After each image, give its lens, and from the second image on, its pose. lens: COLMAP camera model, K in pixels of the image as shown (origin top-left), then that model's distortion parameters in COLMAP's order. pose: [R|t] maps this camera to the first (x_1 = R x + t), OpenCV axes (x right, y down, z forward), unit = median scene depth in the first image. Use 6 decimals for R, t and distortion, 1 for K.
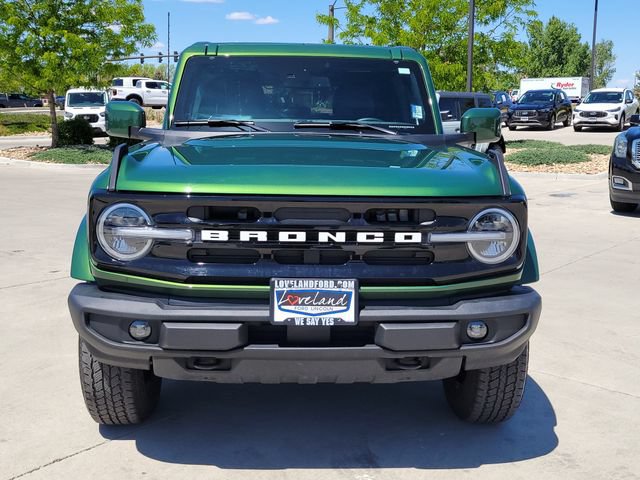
lens RADIAL K [[761.4, 0, 320.0], [0, 761.4, 240.0], [0, 0, 1]] dist [0.031658, 0.020323]
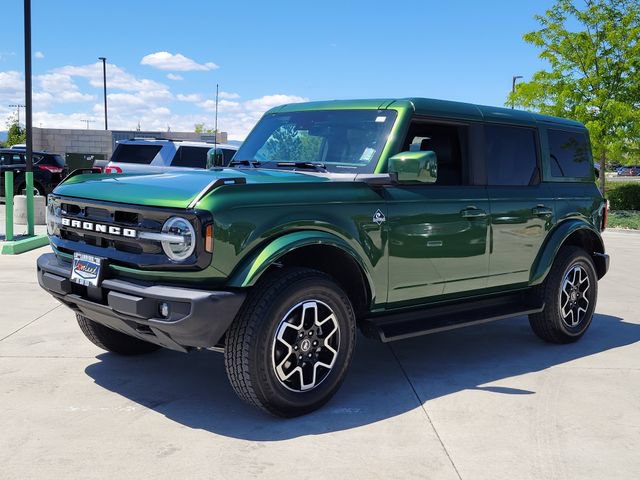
lens RADIAL K [[761.4, 0, 320.0], [0, 761.4, 240.0], [0, 0, 1]] dist [0.031658, 0.020323]
pose [[0.662746, 0.080590, -0.744495, 1.392571], [-0.144778, 0.989224, -0.021799, -0.010361], [0.734716, 0.122233, 0.667272, 0.317238]]
